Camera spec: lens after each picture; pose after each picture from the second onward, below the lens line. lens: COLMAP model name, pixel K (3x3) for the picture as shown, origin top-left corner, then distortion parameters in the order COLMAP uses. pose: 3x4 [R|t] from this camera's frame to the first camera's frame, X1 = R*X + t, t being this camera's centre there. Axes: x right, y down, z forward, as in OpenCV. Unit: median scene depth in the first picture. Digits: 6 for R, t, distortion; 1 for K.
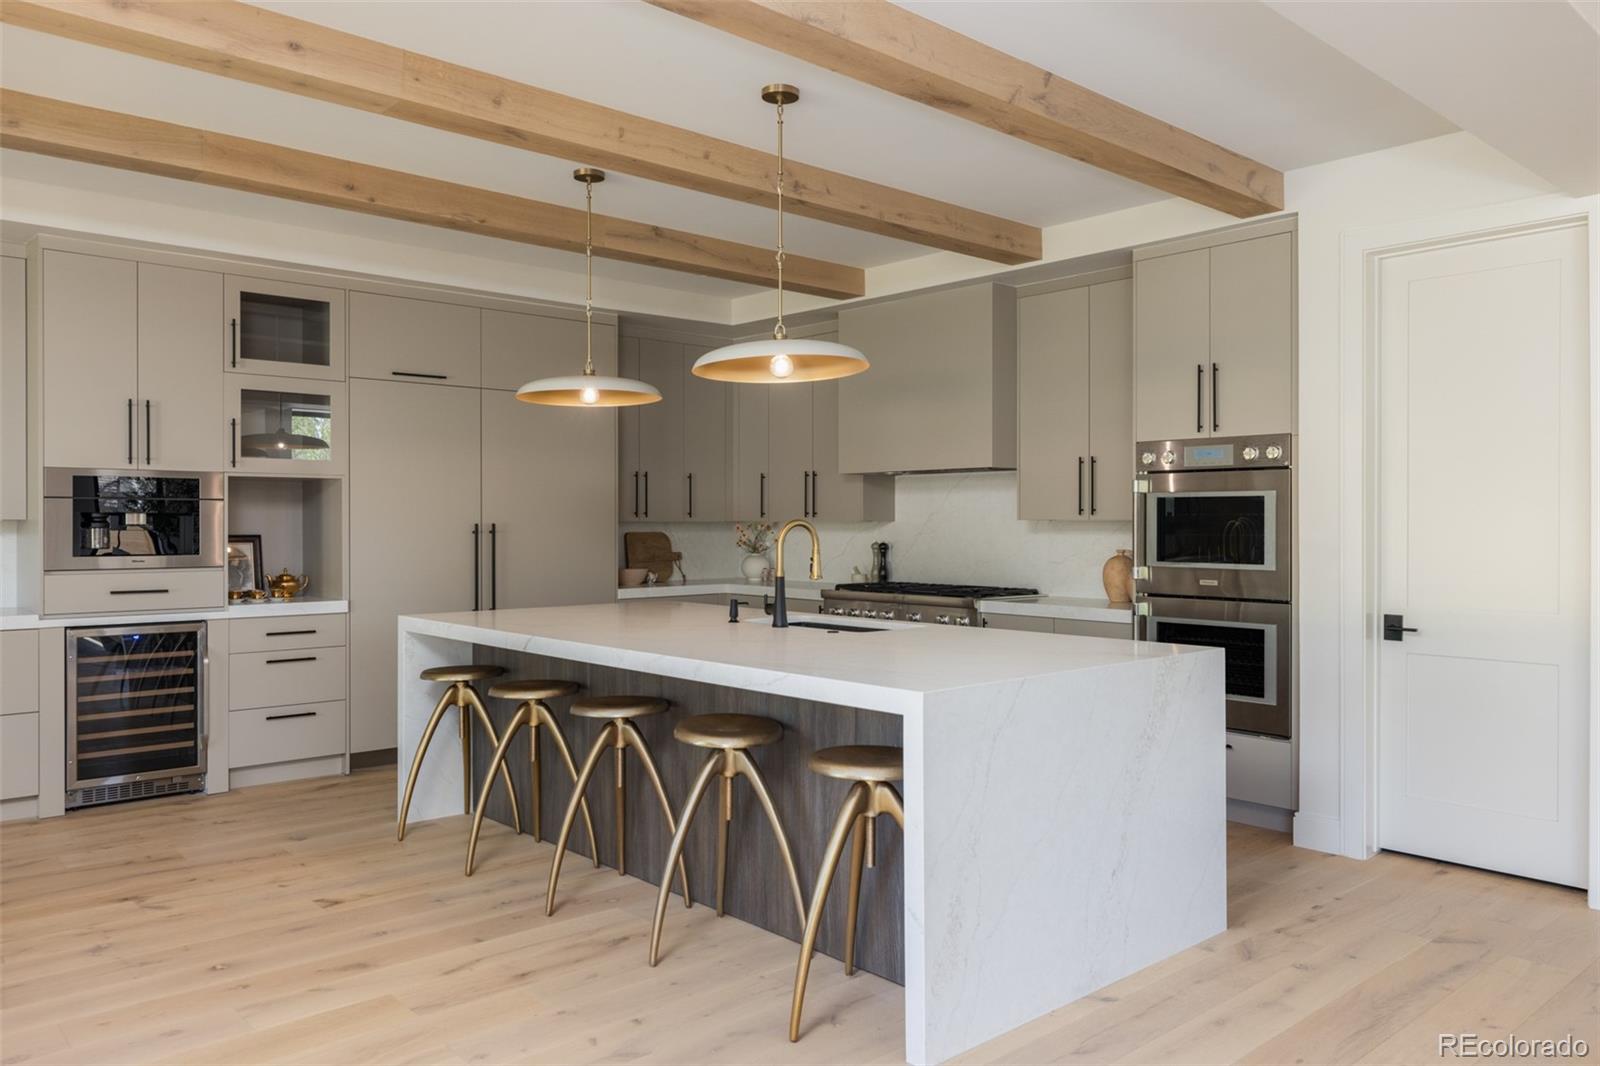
lens RADIAL K [[1168.3, 0, 807.3], [0, 1168.3, 535.5], [0, 0, 1]] dist [0.002120, 0.000574]
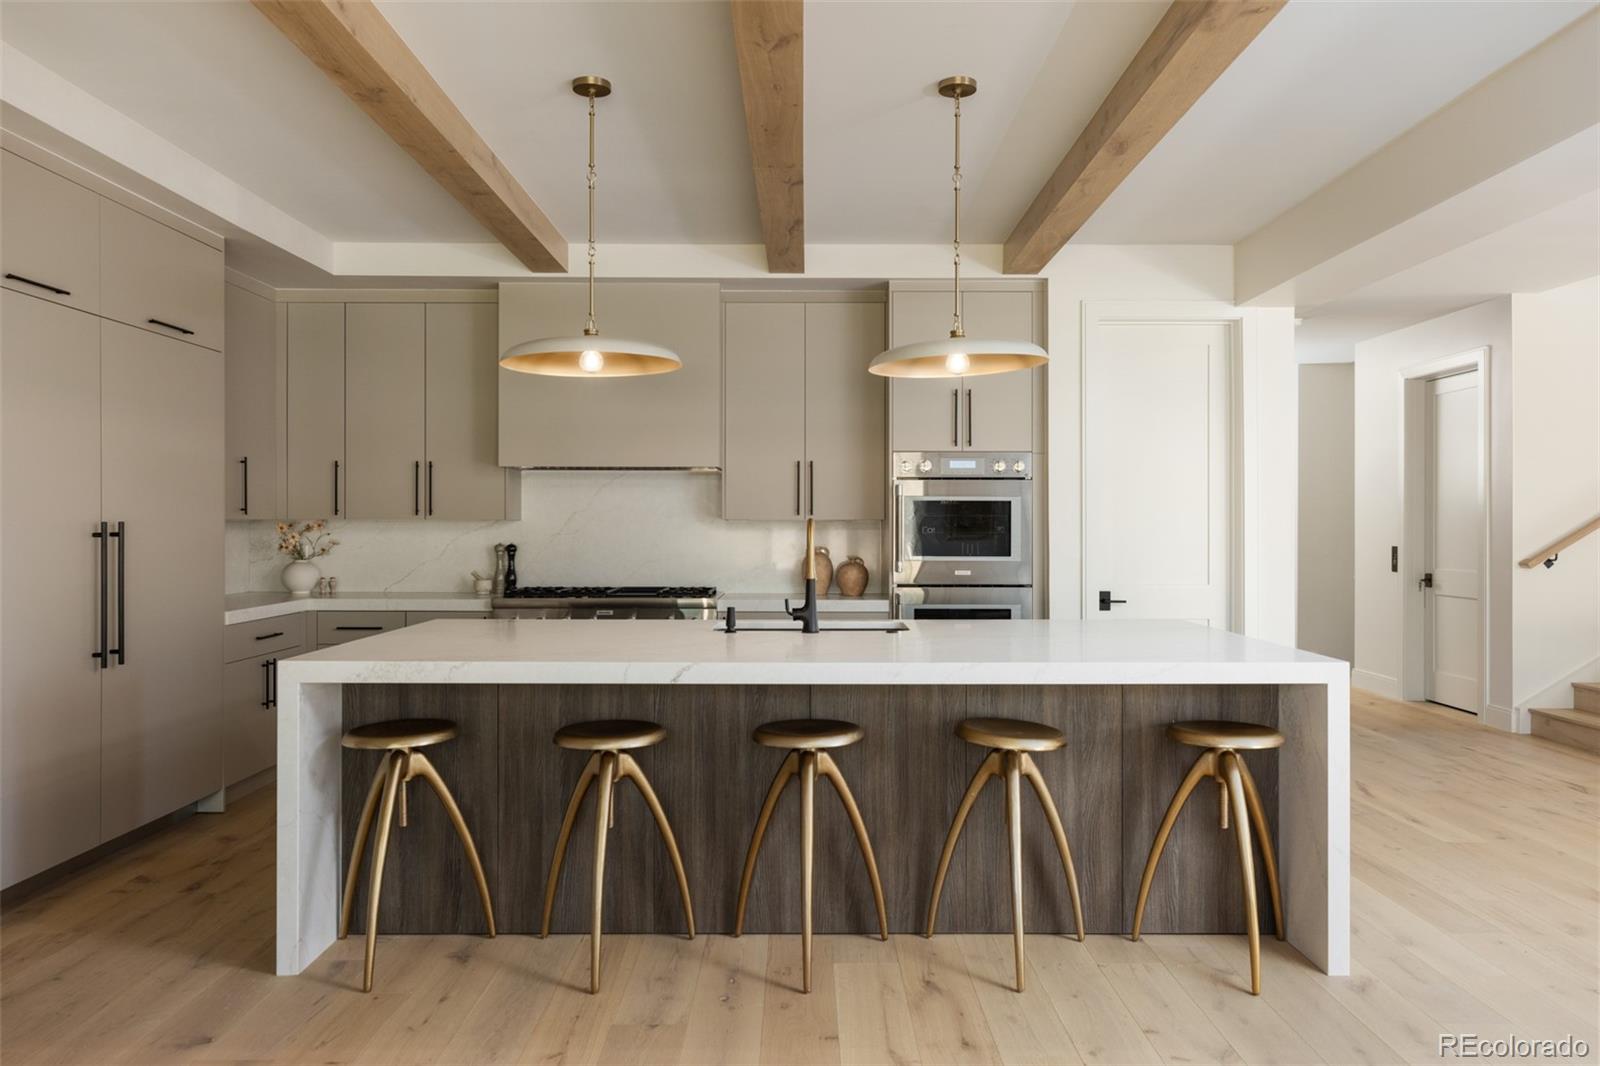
lens RADIAL K [[1137.9, 0, 800.0], [0, 1137.9, 533.0], [0, 0, 1]] dist [0.000651, 0.001401]
pose [[0.660159, -0.004925, 0.751110, -0.662805], [0.006837, 0.999976, 0.000547, -0.002090], [-0.751095, 0.004774, 0.660177, 0.371814]]
